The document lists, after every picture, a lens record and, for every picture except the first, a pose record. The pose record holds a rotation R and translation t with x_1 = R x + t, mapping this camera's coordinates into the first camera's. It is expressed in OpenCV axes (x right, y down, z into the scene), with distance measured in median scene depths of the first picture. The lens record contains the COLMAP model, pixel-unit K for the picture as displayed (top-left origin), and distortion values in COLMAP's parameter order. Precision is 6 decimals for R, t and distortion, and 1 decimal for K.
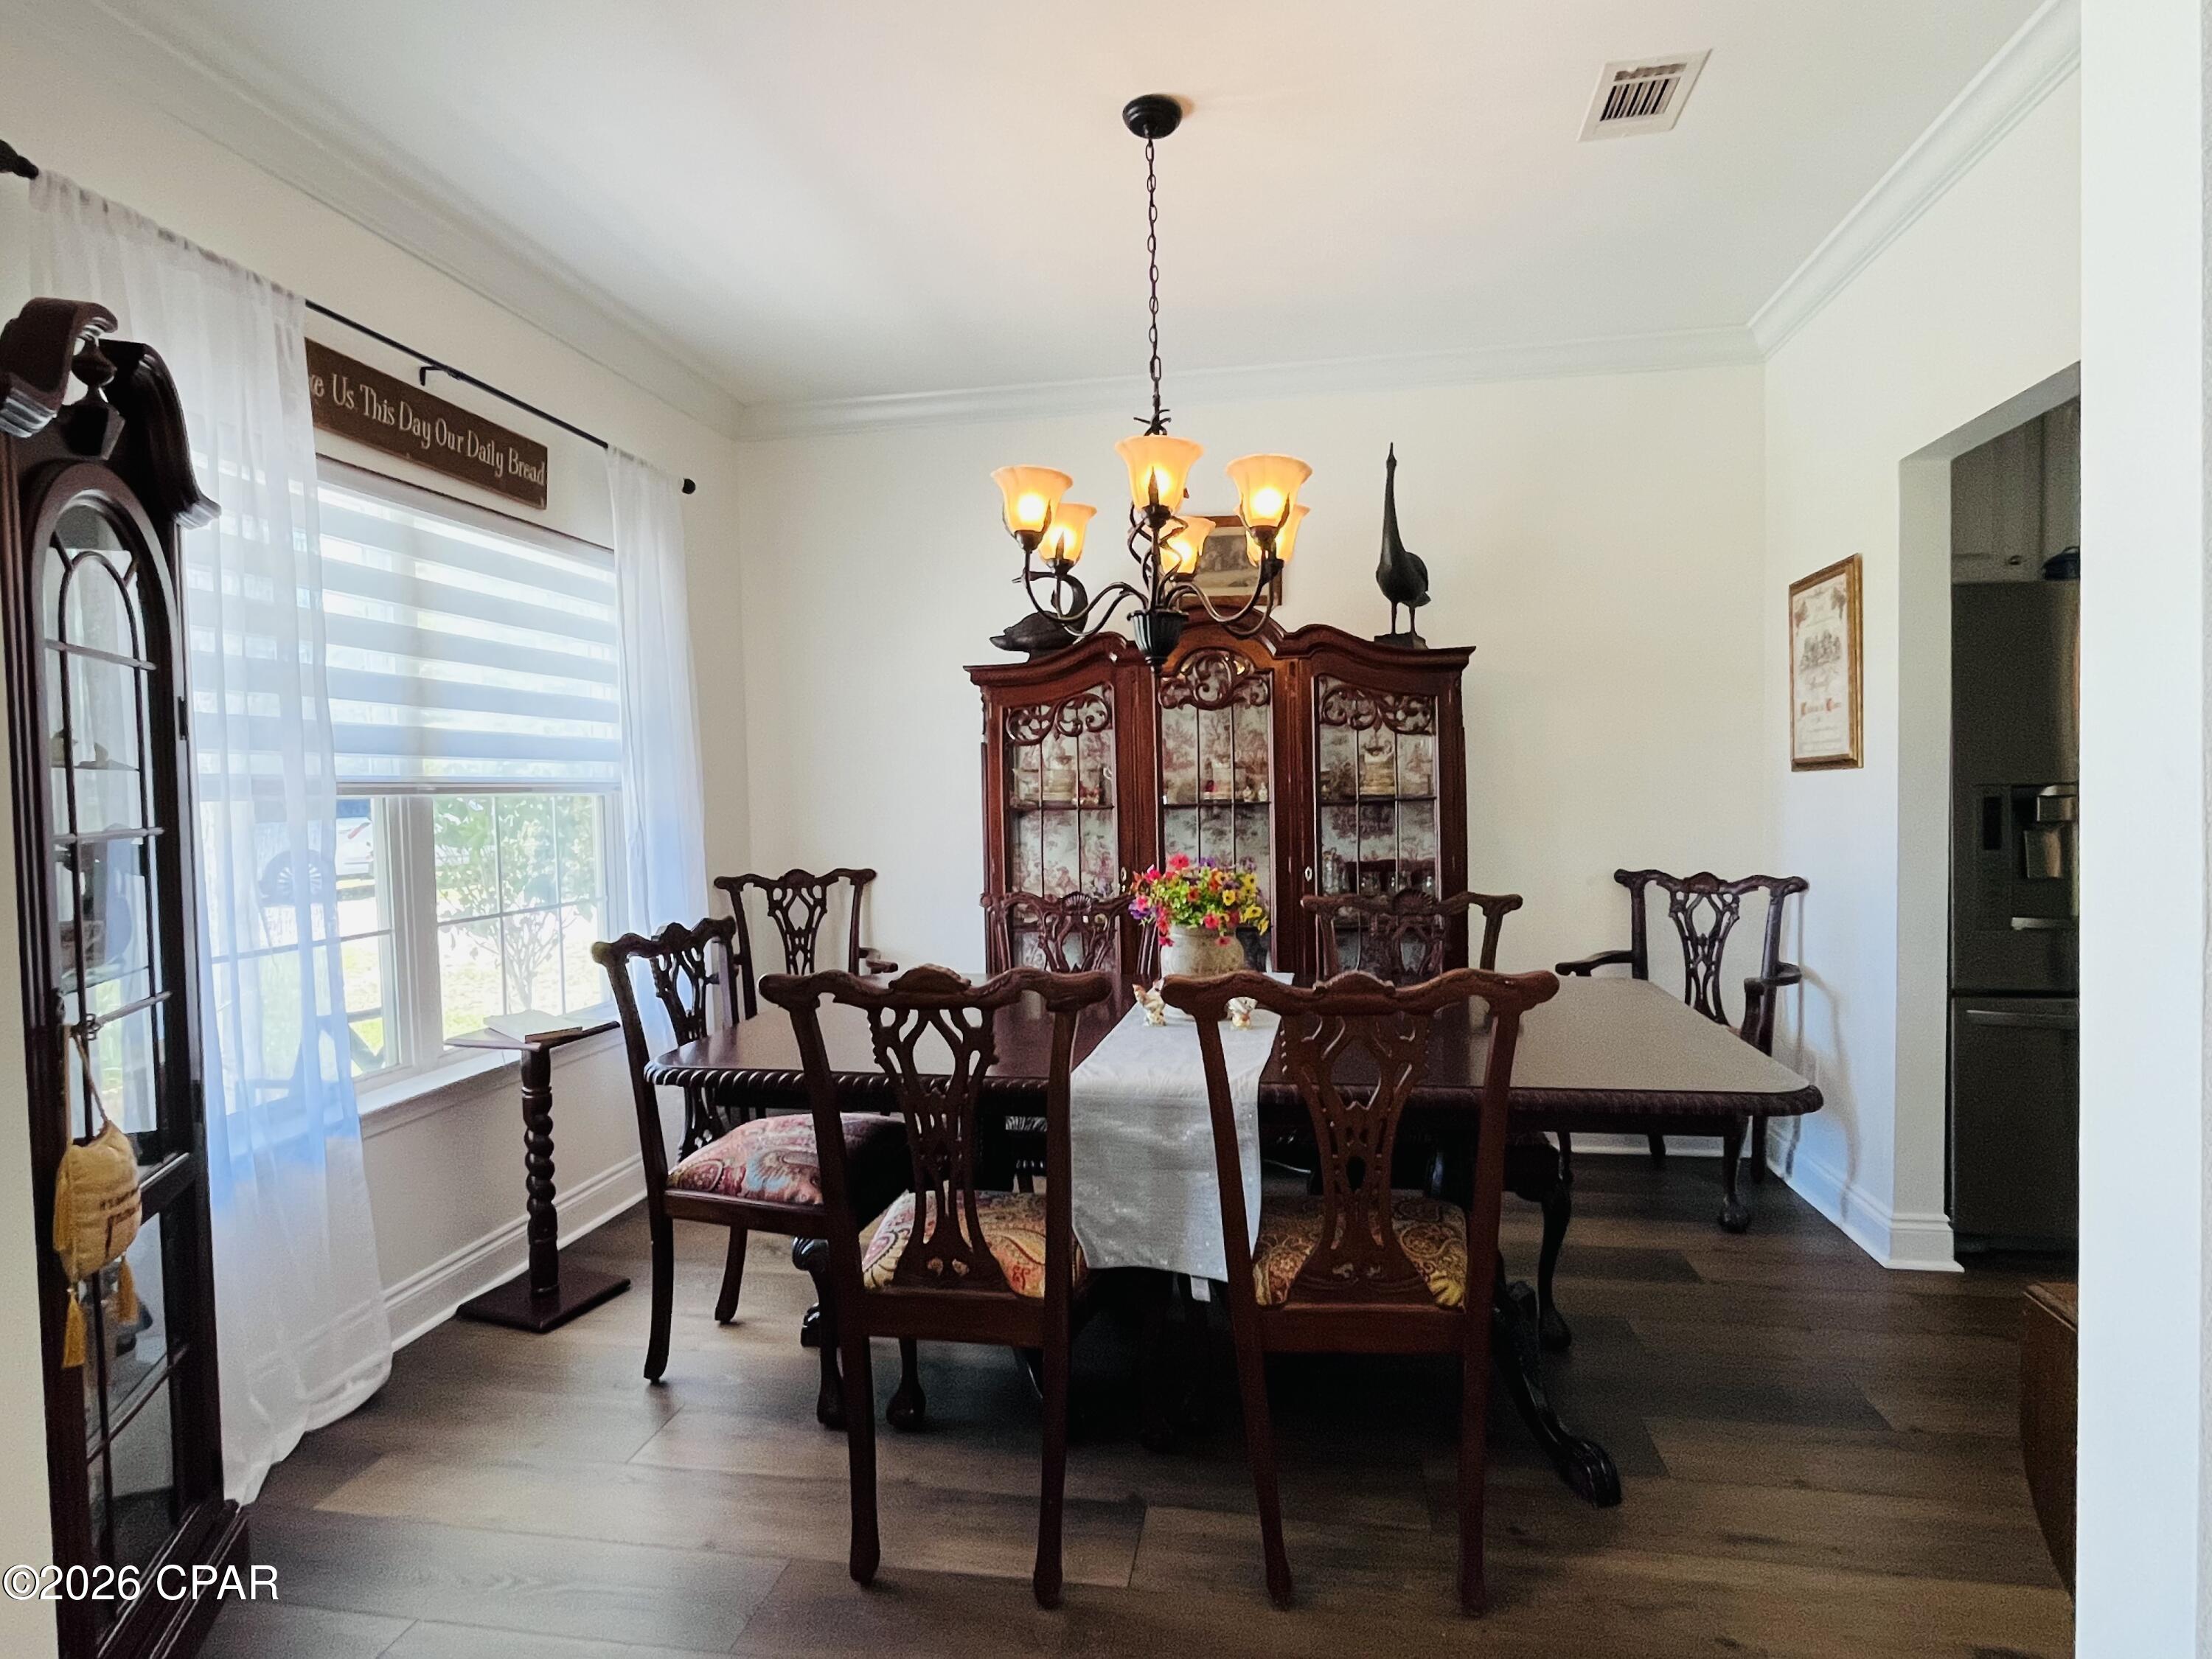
lens RADIAL K [[1188.0, 0, 1108.0], [0, 1188.0, 832.0], [0, 0, 1]] dist [-0.002963, -0.000595]
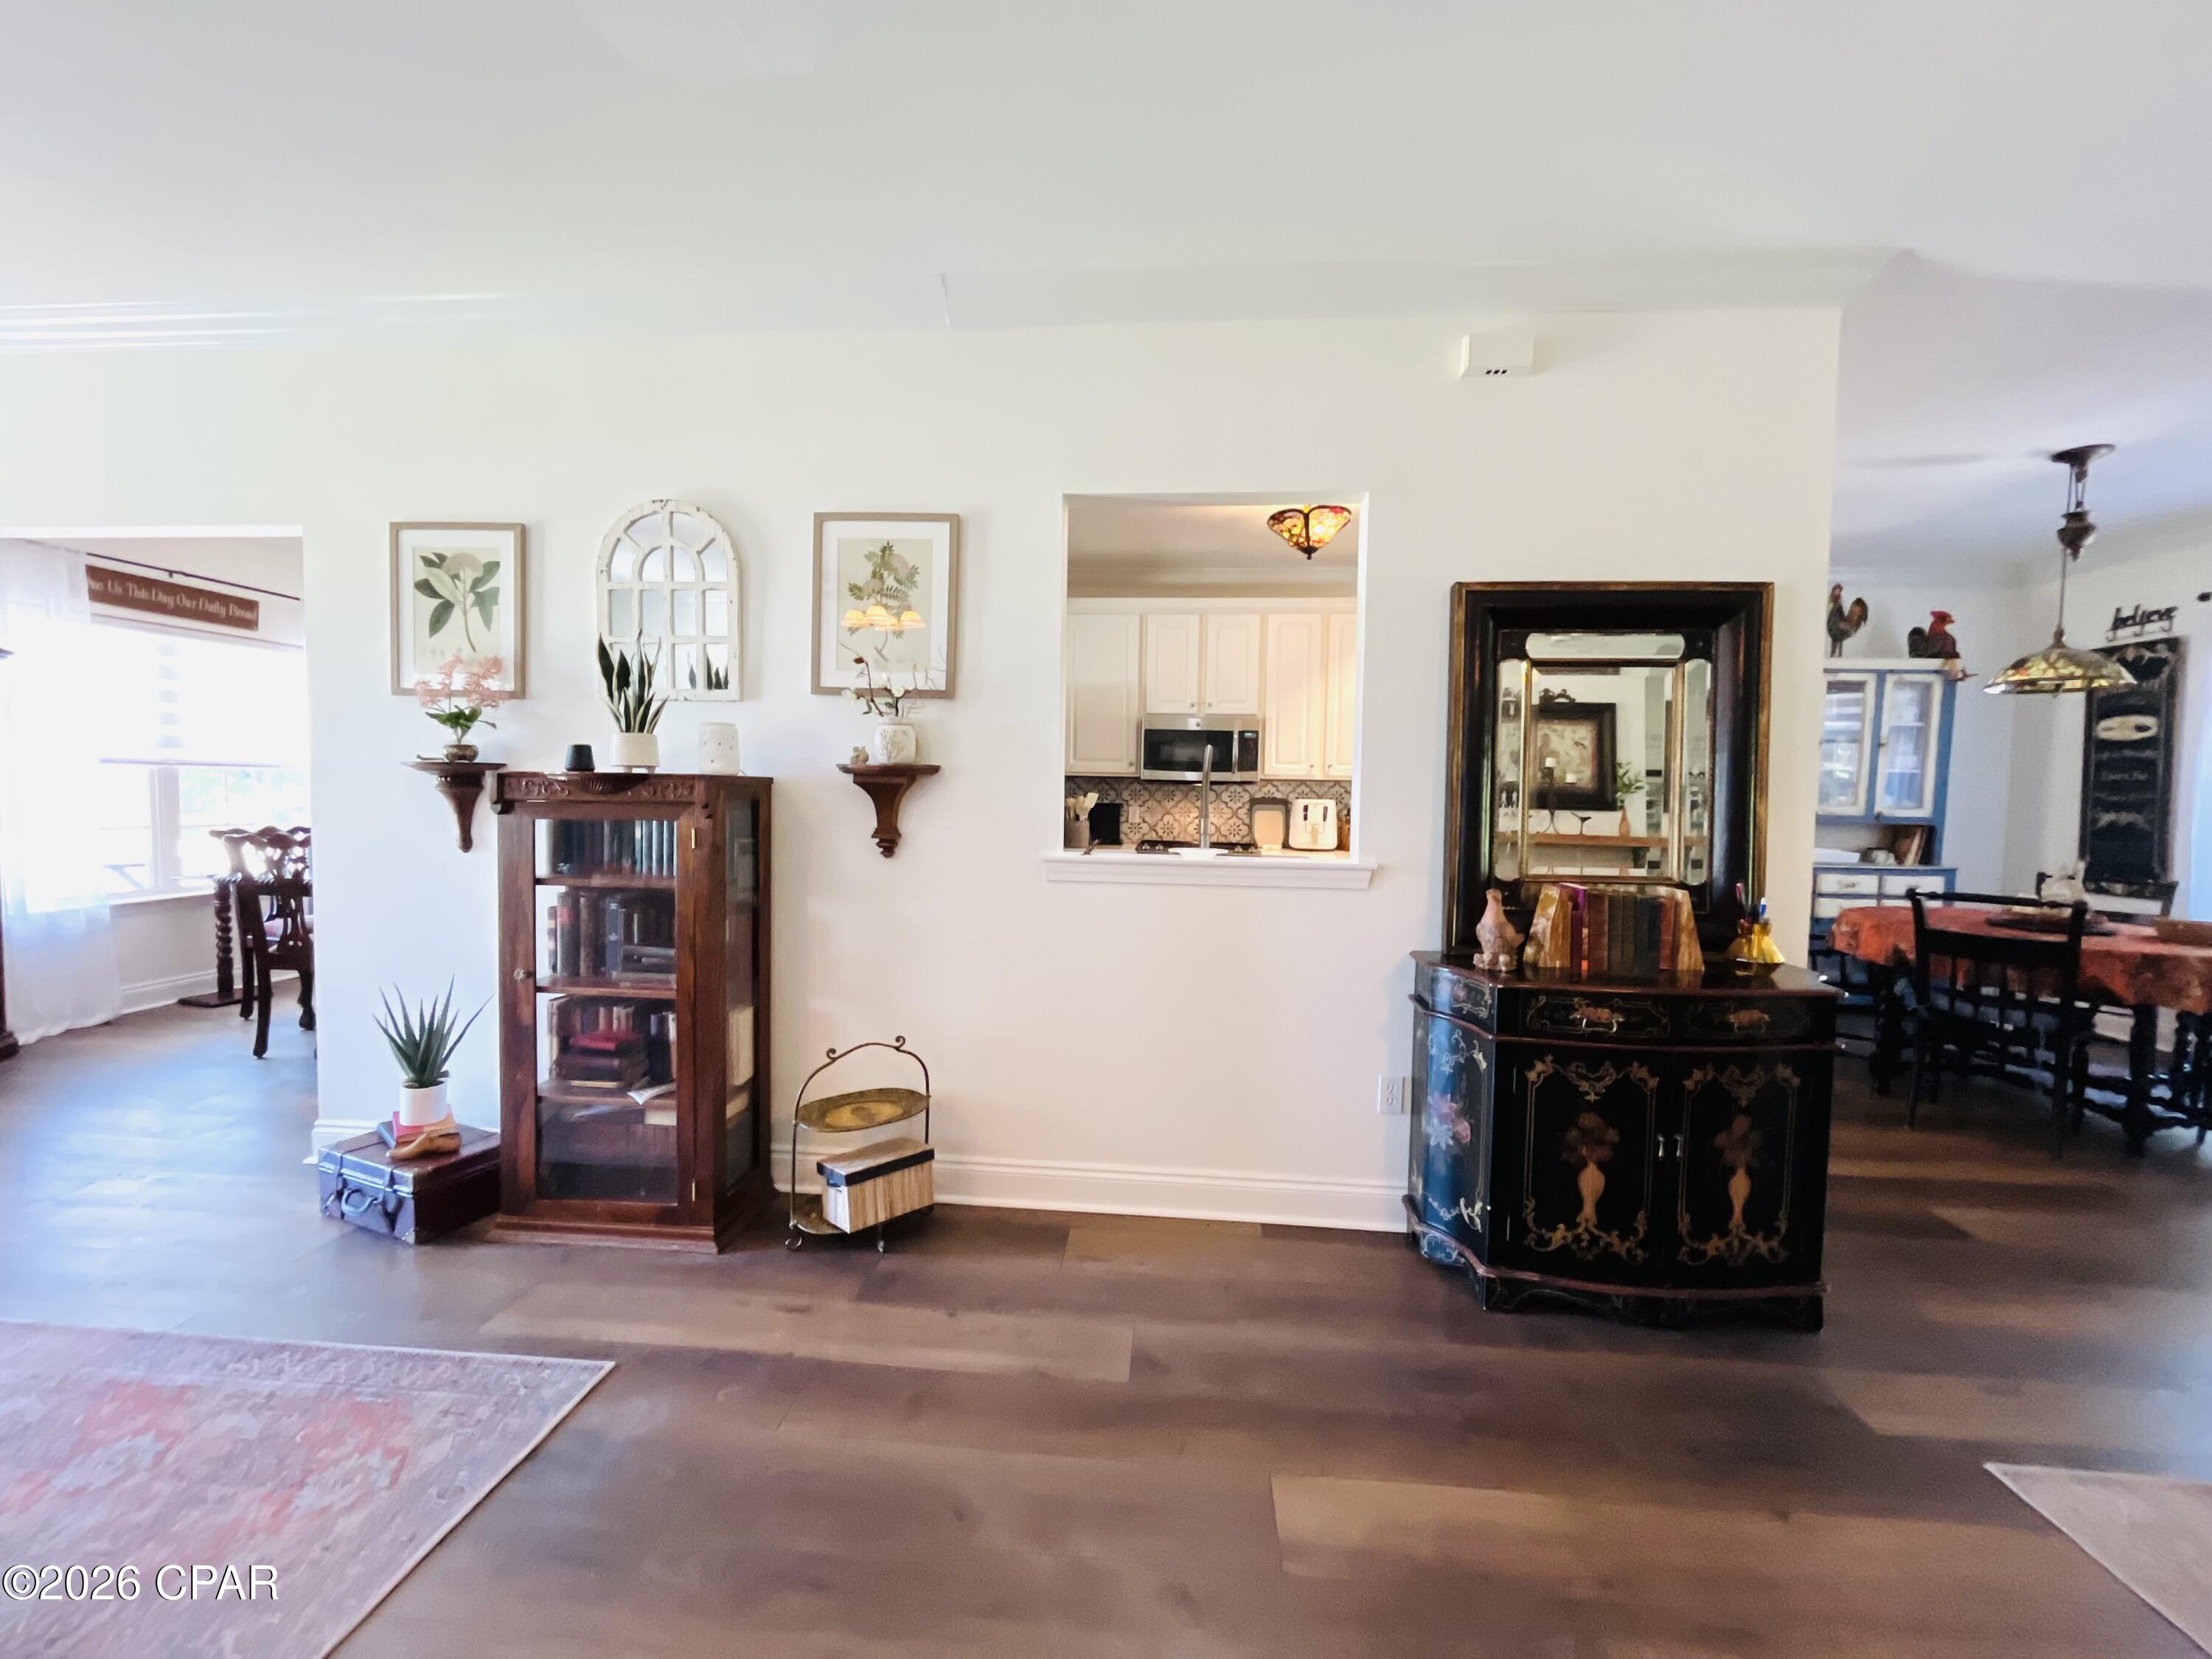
lens RADIAL K [[899.2, 0, 1101.6], [0, 899.2, 829.3], [0, 0, 1]] dist [-0.004601, 0.000109]
pose [[0.995186, 0.041544, 0.088765, 0.897414], [-0.042871, 0.998995, 0.013092, -0.008237], [-0.088132, -0.016835, 0.995967, -0.718021]]
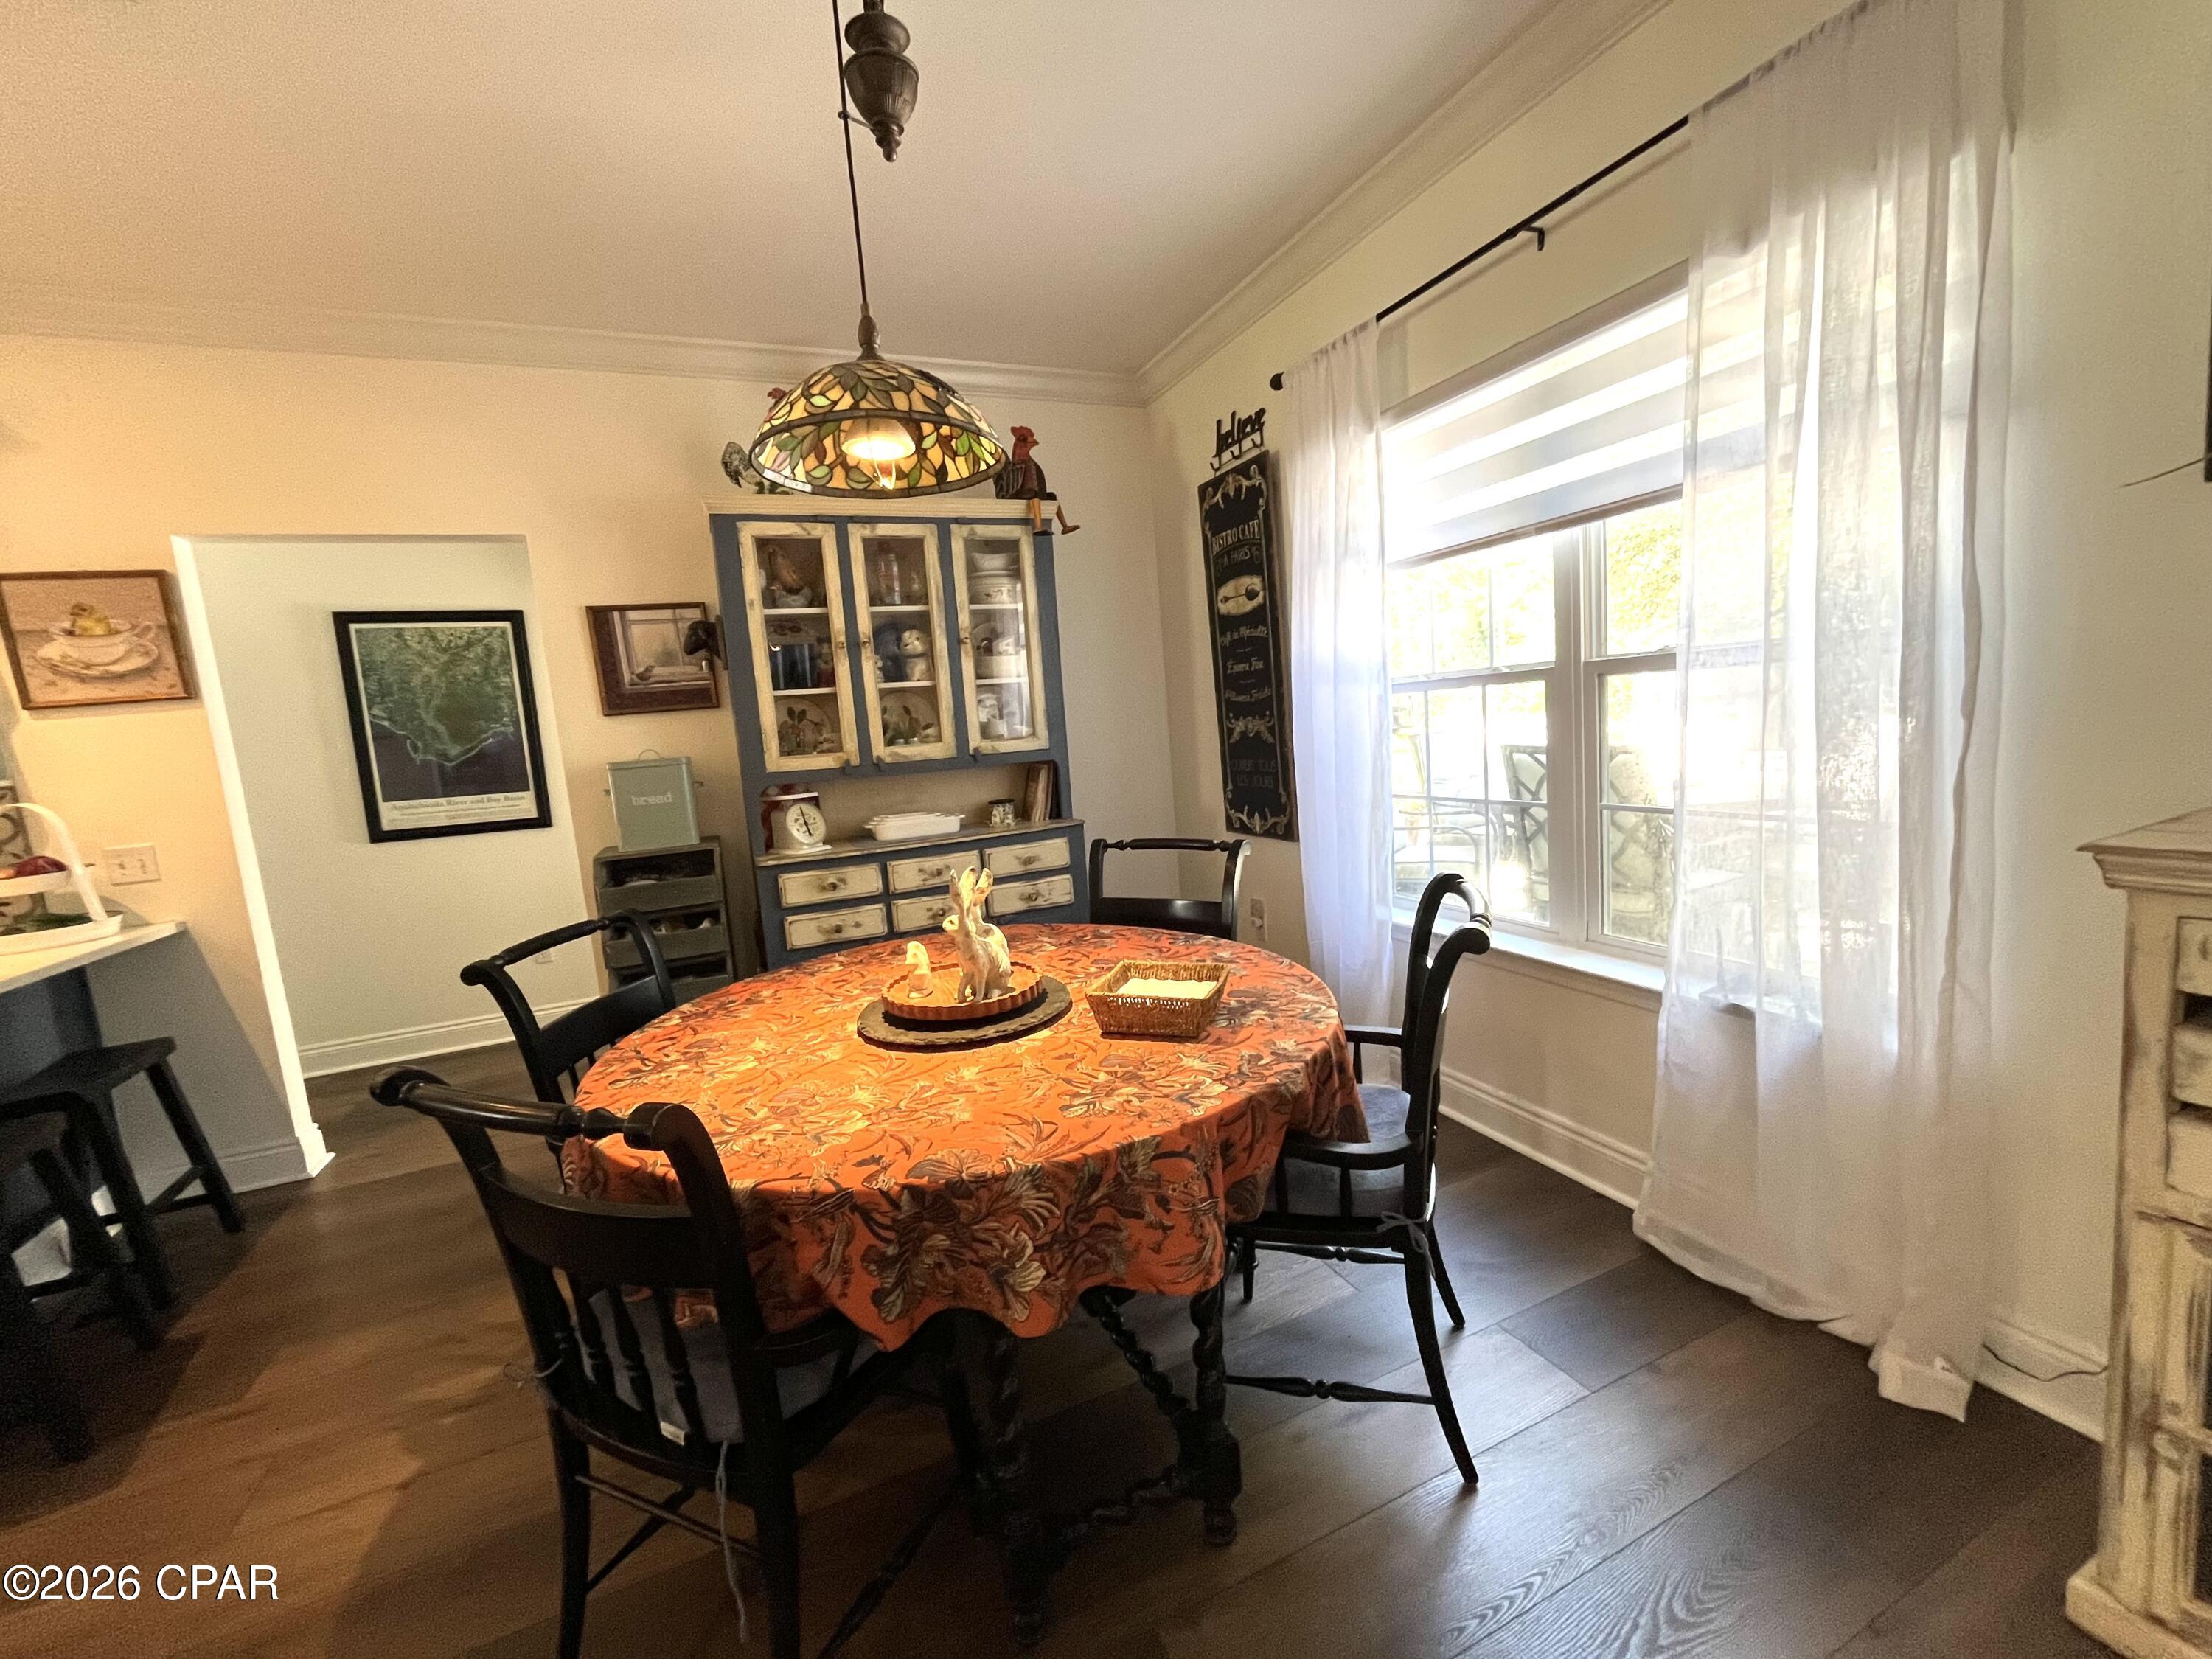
lens RADIAL K [[899.2, 0, 1106.1], [0, 899.2, 831.9], [0, 0, 1]] dist [-0.004601, 0.000109]
pose [[0.826986, -0.110428, 0.551271, 1.975504], [0.074863, 0.993418, 0.086691, -0.060883], [-0.557215, -0.030423, 0.829810, -0.173353]]
